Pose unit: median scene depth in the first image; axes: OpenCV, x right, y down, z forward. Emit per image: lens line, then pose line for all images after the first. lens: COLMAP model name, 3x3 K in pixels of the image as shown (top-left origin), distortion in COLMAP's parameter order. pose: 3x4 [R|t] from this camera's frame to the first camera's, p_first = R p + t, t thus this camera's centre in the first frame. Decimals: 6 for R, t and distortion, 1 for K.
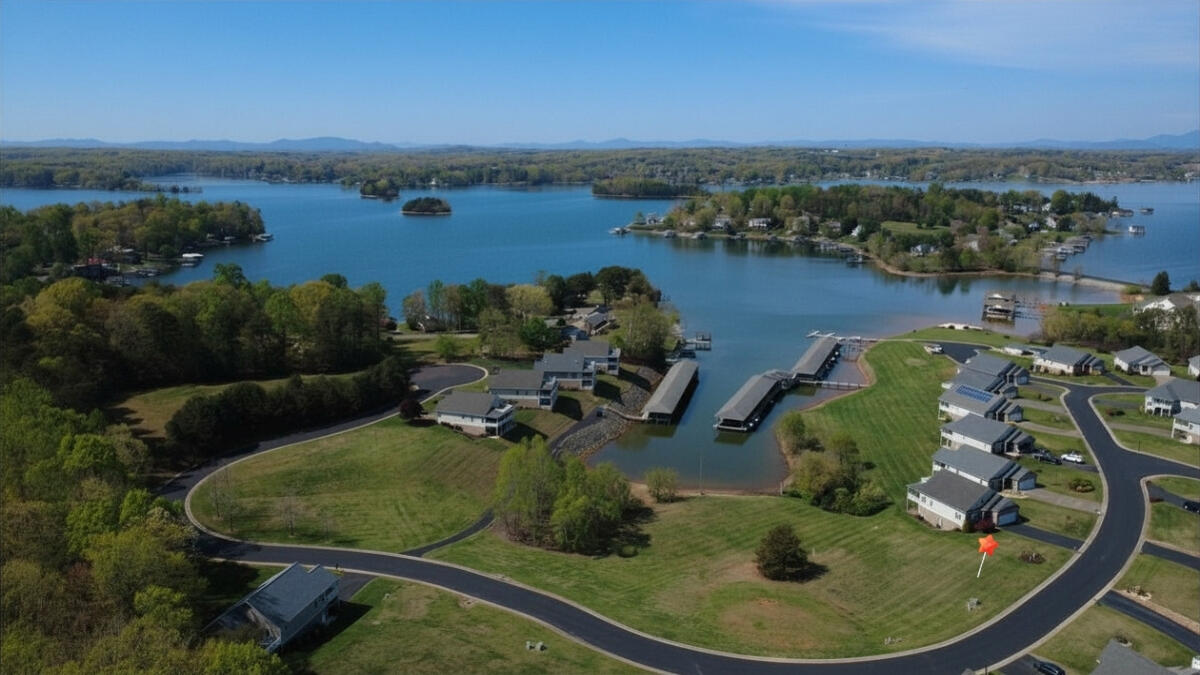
lens RADIAL K [[867.4, 0, 600.0], [0, 867.4, 337.5], [0, 0, 1]] dist [-0.010682, -0.000354]
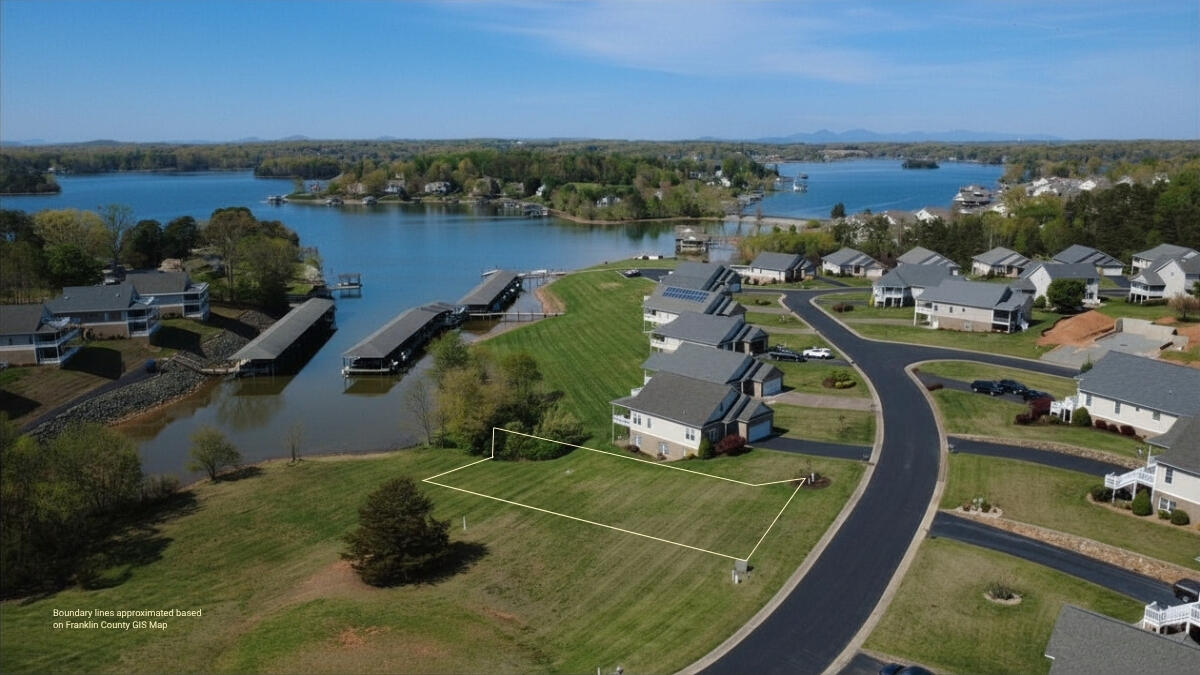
lens RADIAL K [[861.3, 0, 605.9], [0, 861.3, 337.3], [0, 0, 1]] dist [-0.004486, 0.000807]
pose [[0.938307, -0.071357, 0.338360, 0.093933], [0.072515, 0.997325, 0.009235, 0.078789], [-0.338114, 0.015871, 0.940971, 0.270609]]
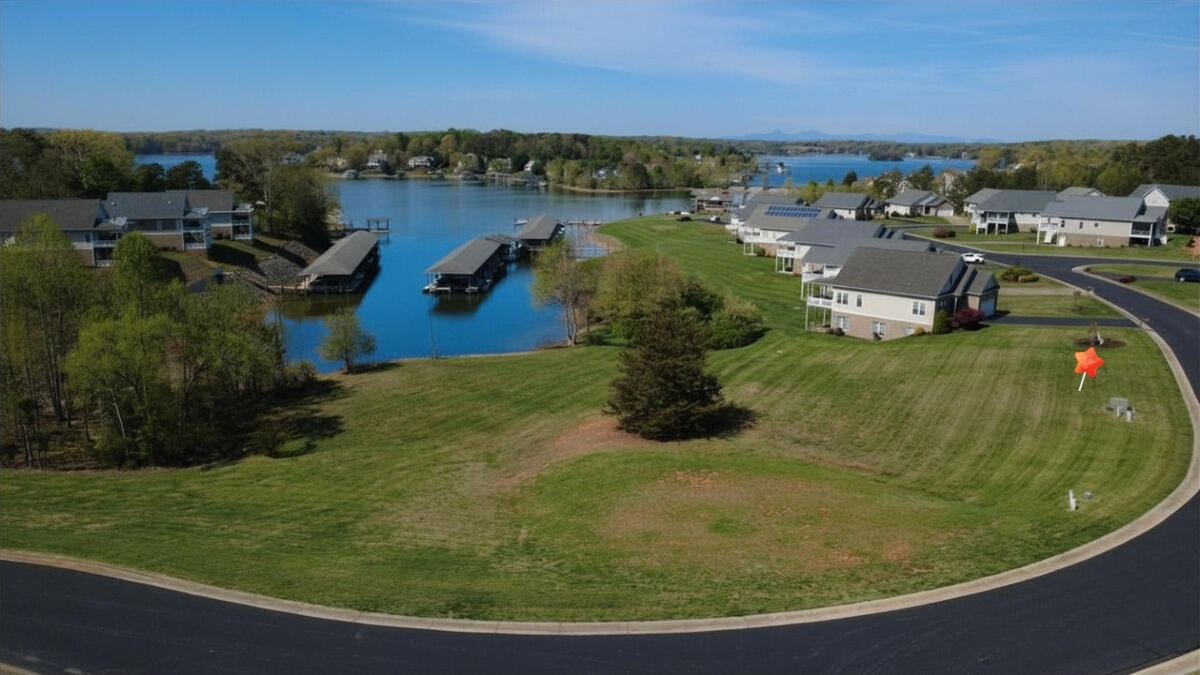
lens RADIAL K [[856.6, 0, 603.4], [0, 856.6, 334.4], [0, 0, 1]] dist [-0.000881, -0.003148]
pose [[0.917848, -0.068074, 0.391052, 0.007979], [0.069928, 0.997507, 0.009515, 0.128550], [-0.390725, 0.018612, 0.920319, 0.363255]]
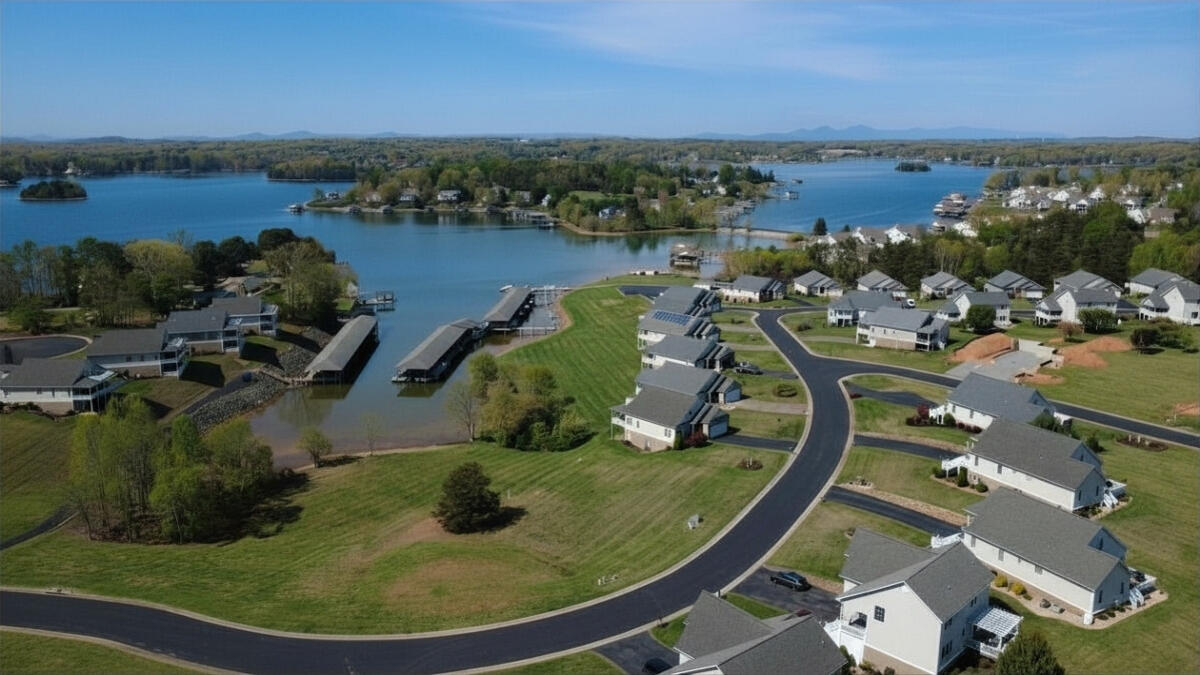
lens RADIAL K [[862.9, 0, 604.7], [0, 862.9, 323.1], [0, 0, 1]] dist [0.004675, -0.000997]
pose [[0.939475, -0.067551, 0.335893, 0.042761], [0.071658, 0.997429, 0.000168, 0.057046], [-0.335041, 0.023912, 0.941900, 0.123536]]
